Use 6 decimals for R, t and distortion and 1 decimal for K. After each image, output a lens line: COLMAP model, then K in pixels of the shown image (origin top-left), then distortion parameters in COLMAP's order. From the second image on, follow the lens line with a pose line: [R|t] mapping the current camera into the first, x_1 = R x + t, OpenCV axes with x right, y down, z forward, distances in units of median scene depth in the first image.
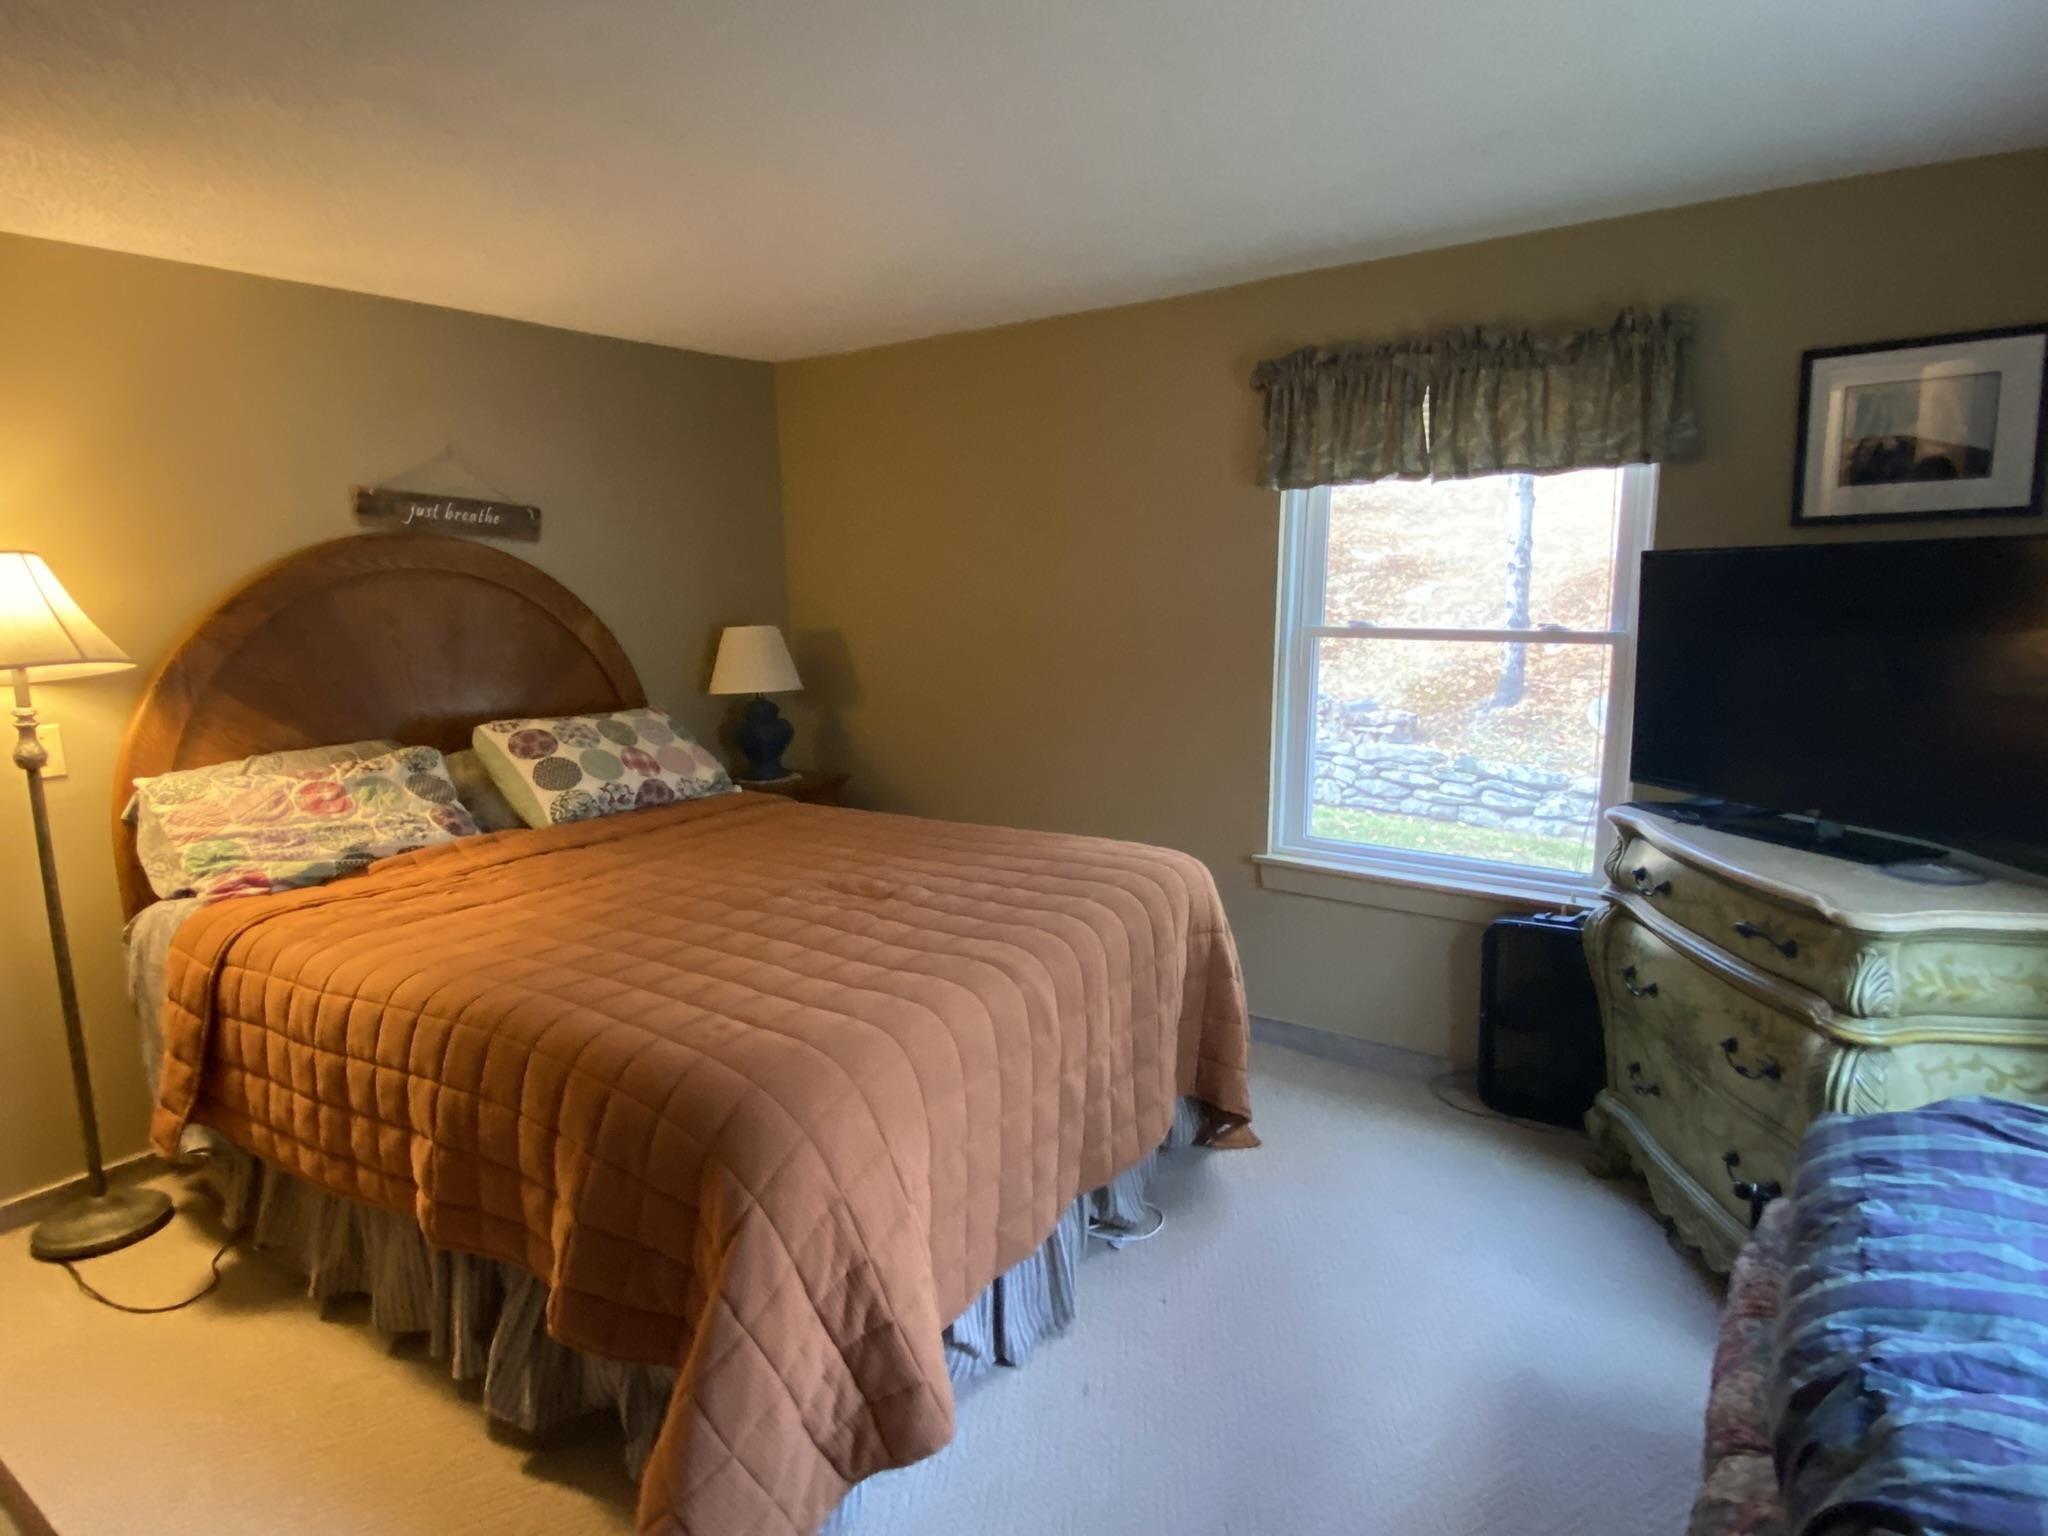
lens RADIAL K [[1124.0, 0, 1016.5], [0, 1124.0, 764.8], [0, 0, 1]] dist [0.021204, -0.024357]
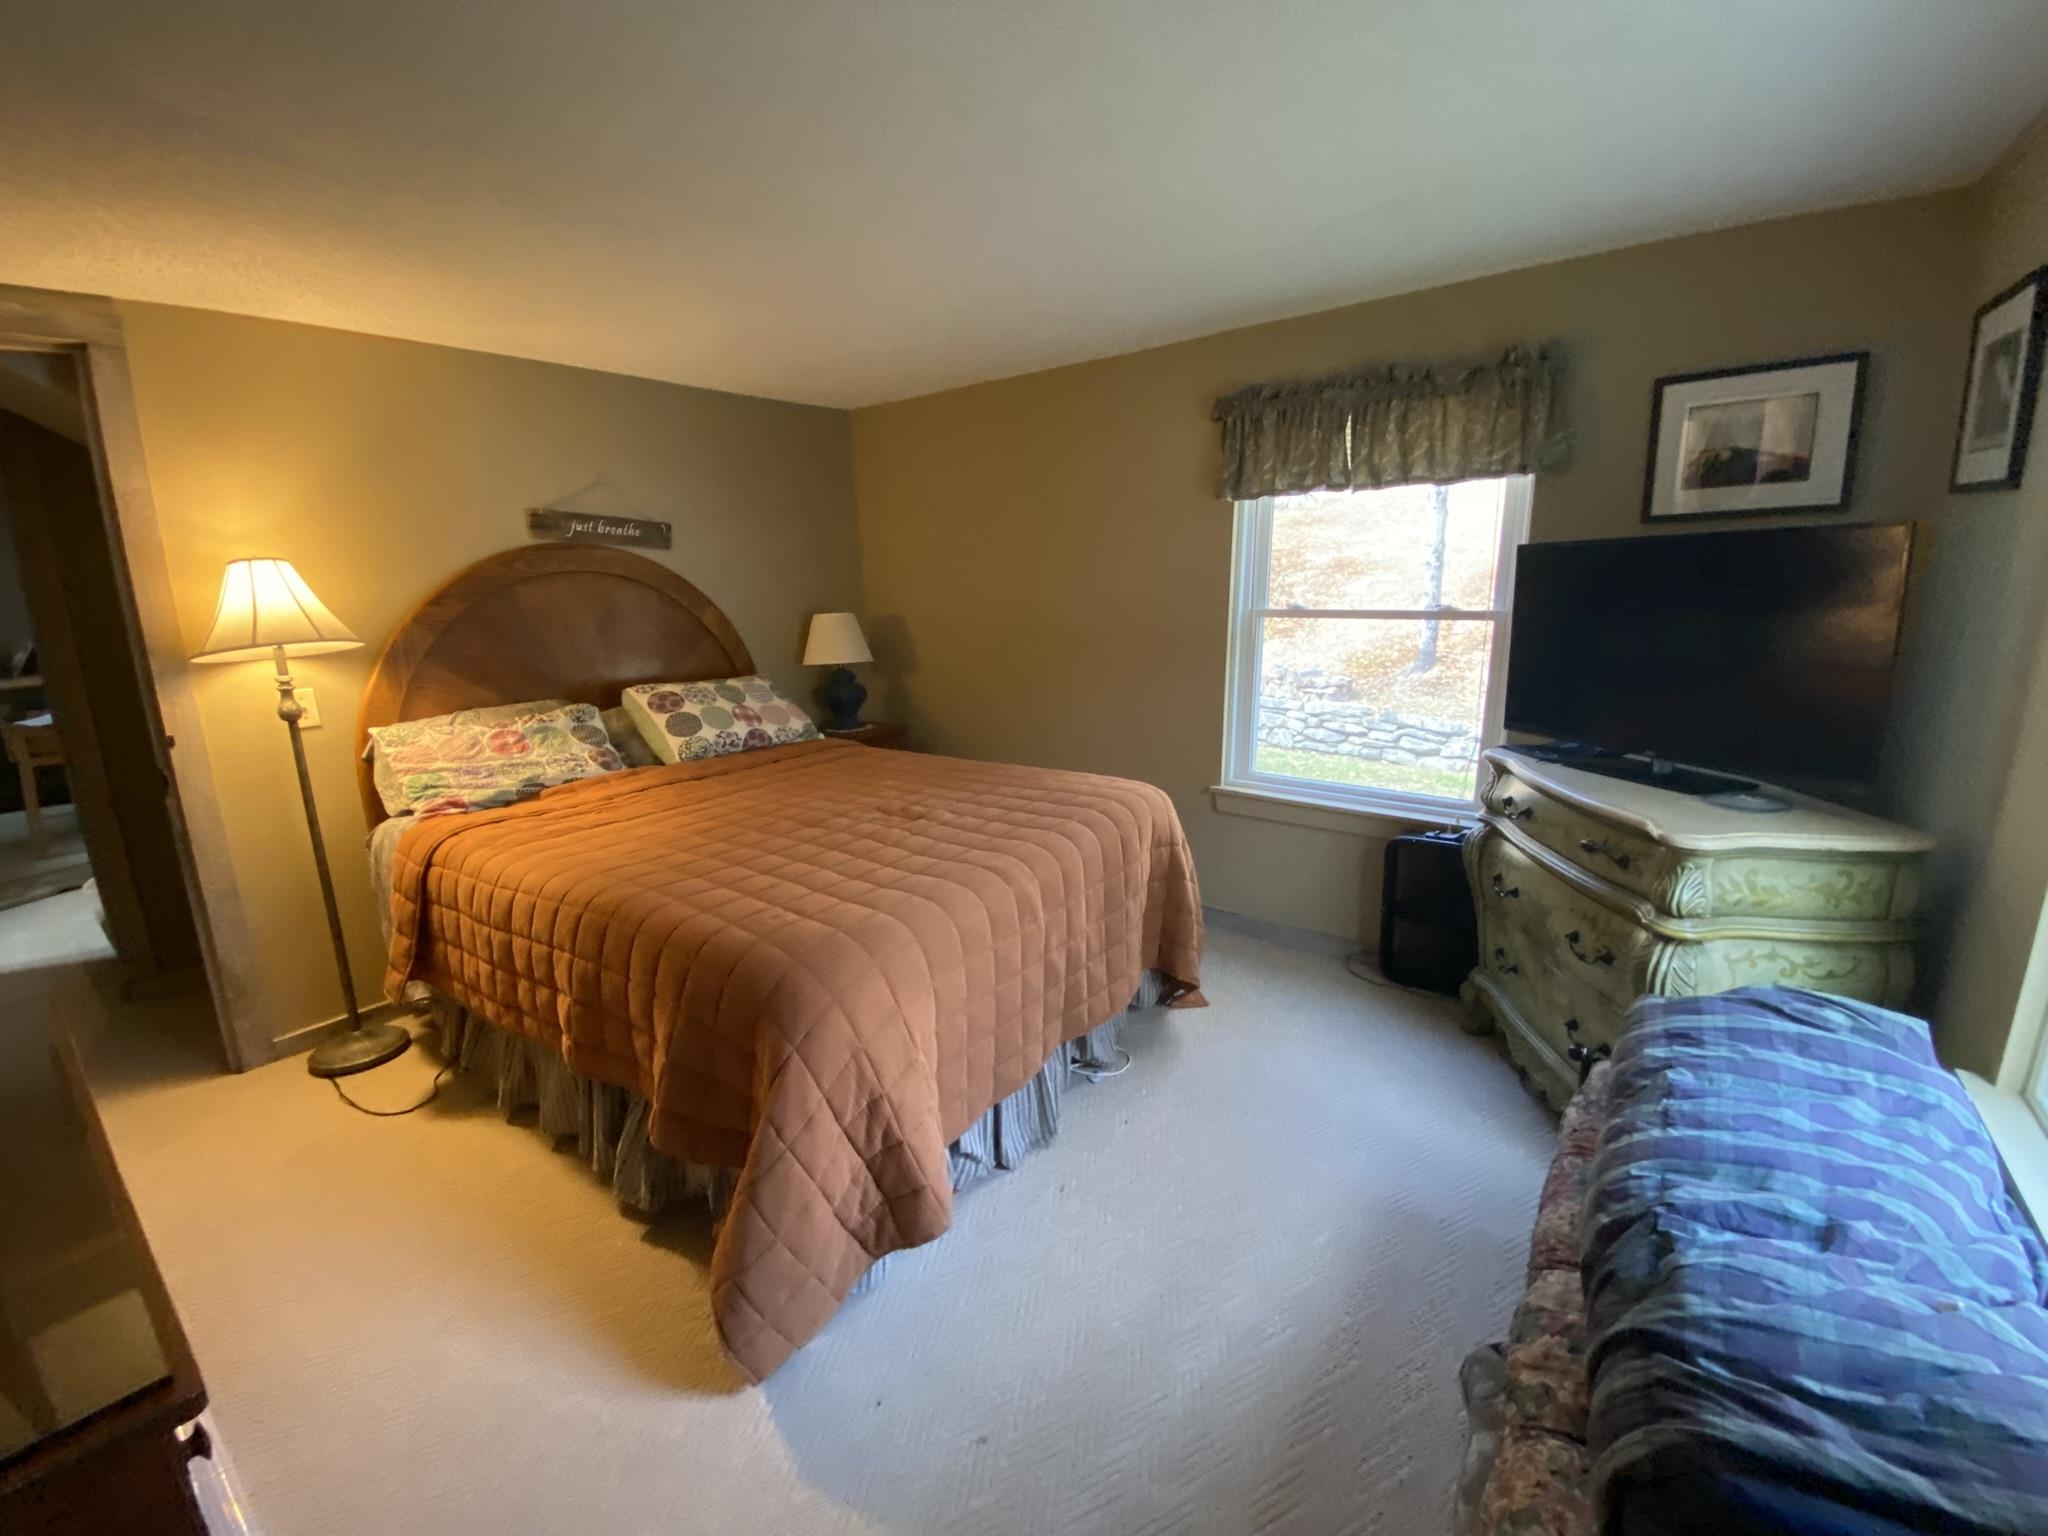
lens RADIAL K [[825.6, 0, 1018.2], [0, 825.6, 763.6], [0, 0, 1]] dist [0.017874, -0.021933]
pose [[0.998836, 0.000871, -0.048234, 0.047720], [0.001760, 0.998514, 0.054471, 0.002196], [0.048209, -0.054492, 0.997350, 0.047516]]
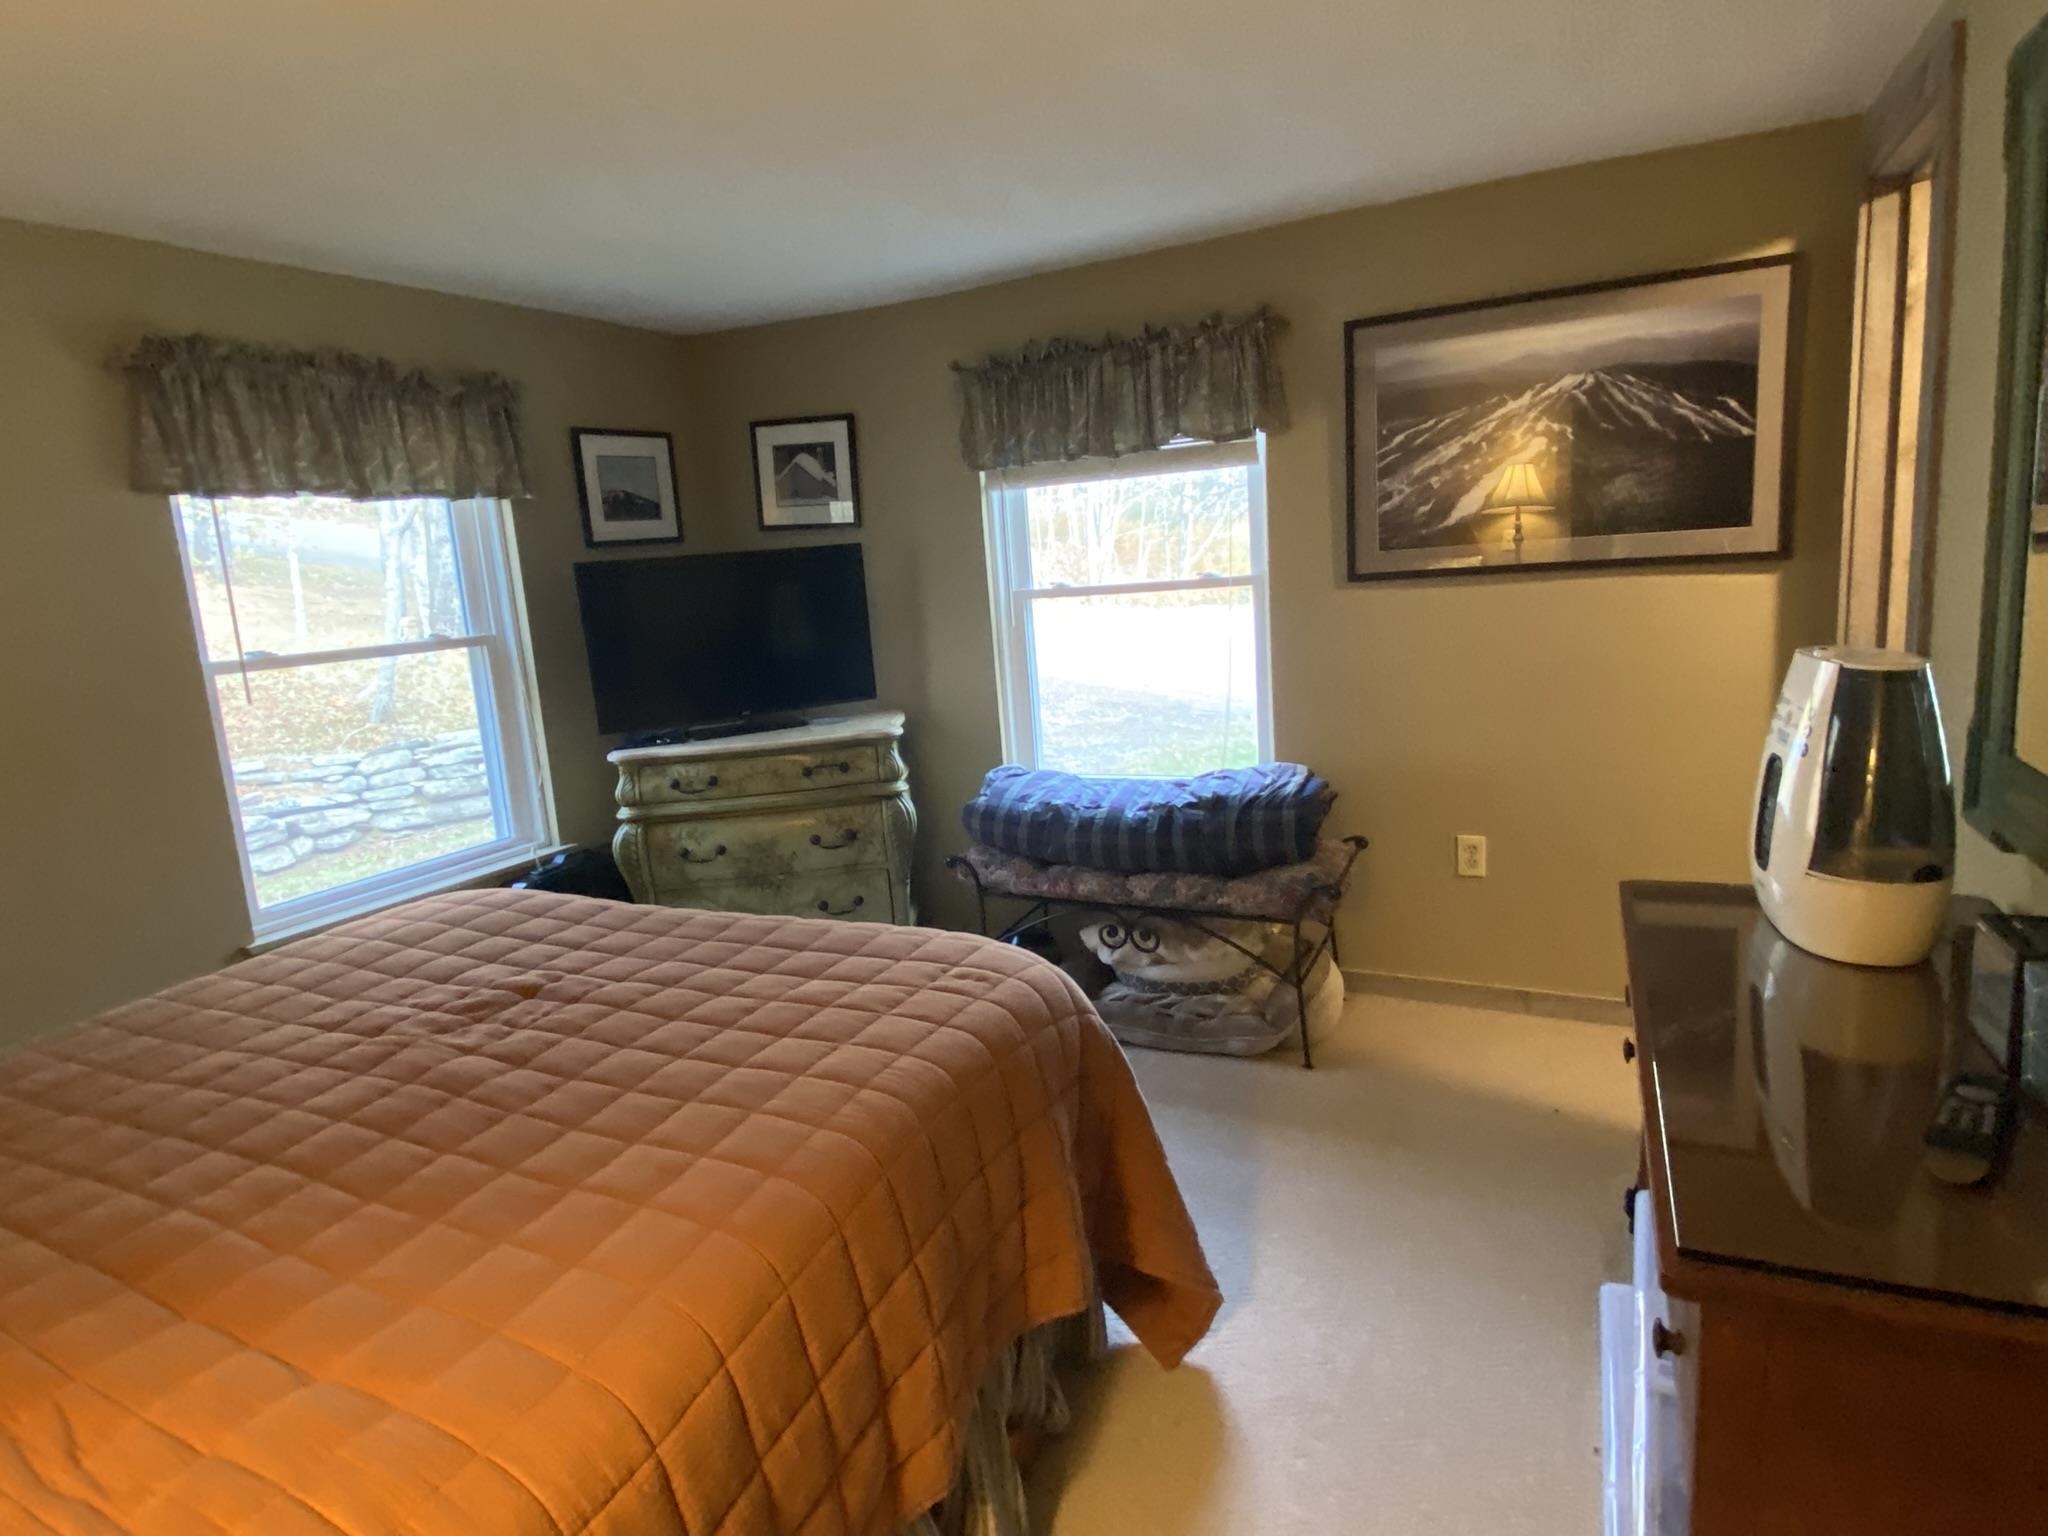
lens RADIAL K [[1124.0, 0, 1016.5], [0, 1124.0, 764.8], [0, 0, 1]] dist [0.021204, -0.024357]
pose [[-0.148840, -0.160569, 0.975738, -0.906465], [0.233018, 0.953247, 0.192413, -0.101223], [-0.961015, 0.256003, -0.104466, 0.732527]]
